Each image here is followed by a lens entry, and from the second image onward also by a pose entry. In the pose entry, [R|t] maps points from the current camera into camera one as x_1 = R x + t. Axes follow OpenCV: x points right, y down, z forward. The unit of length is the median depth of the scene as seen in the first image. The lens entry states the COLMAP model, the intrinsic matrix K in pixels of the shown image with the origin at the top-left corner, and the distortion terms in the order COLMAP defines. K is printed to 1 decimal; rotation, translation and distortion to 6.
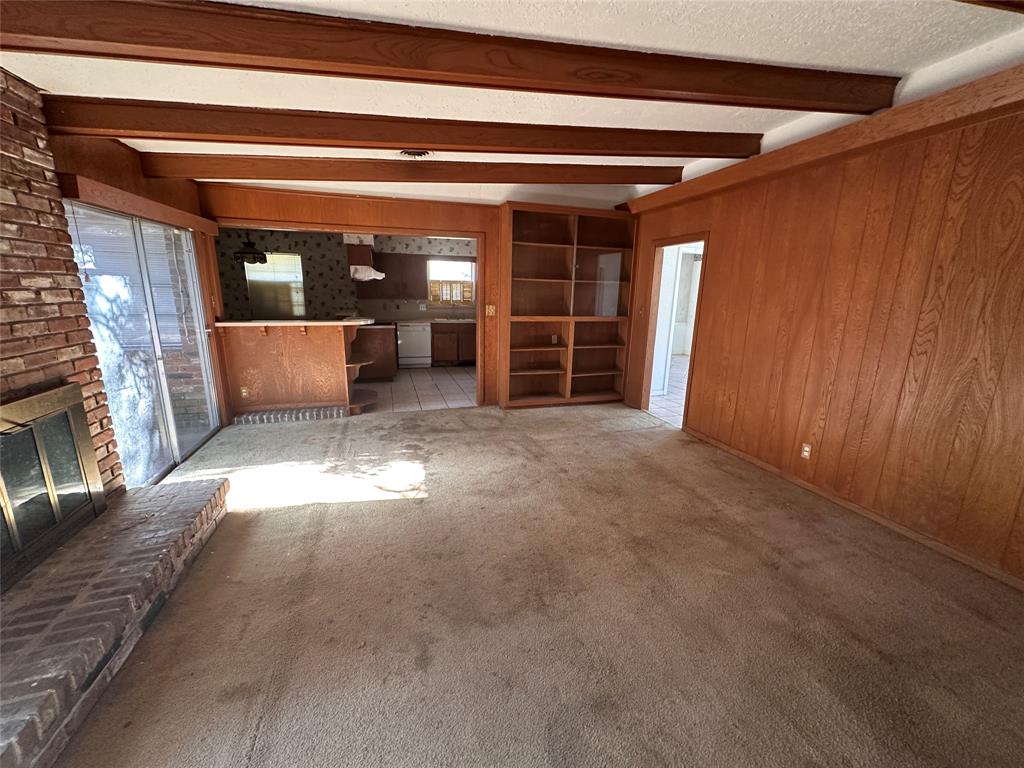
lens RADIAL K [[410.2, 0, 515.1], [0, 410.2, 381.1], [0, 0, 1]] dist [-0.002133, 0.000489]
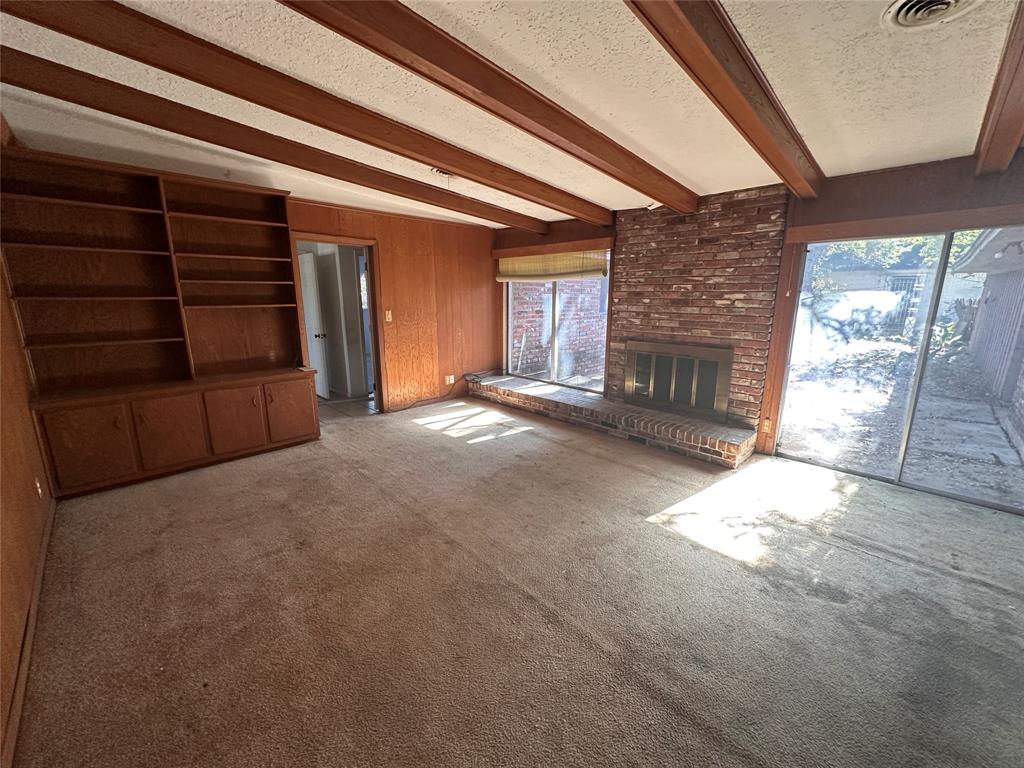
lens RADIAL K [[410.2, 0, 515.1], [0, 410.2, 381.1], [0, 0, 1]] dist [-0.002133, 0.000489]
pose [[-0.887347, 0.078114, -0.454438, 0.402515], [-0.119979, 0.912485, 0.391122, -0.299451], [0.445220, 0.401584, -0.800318, 1.326256]]
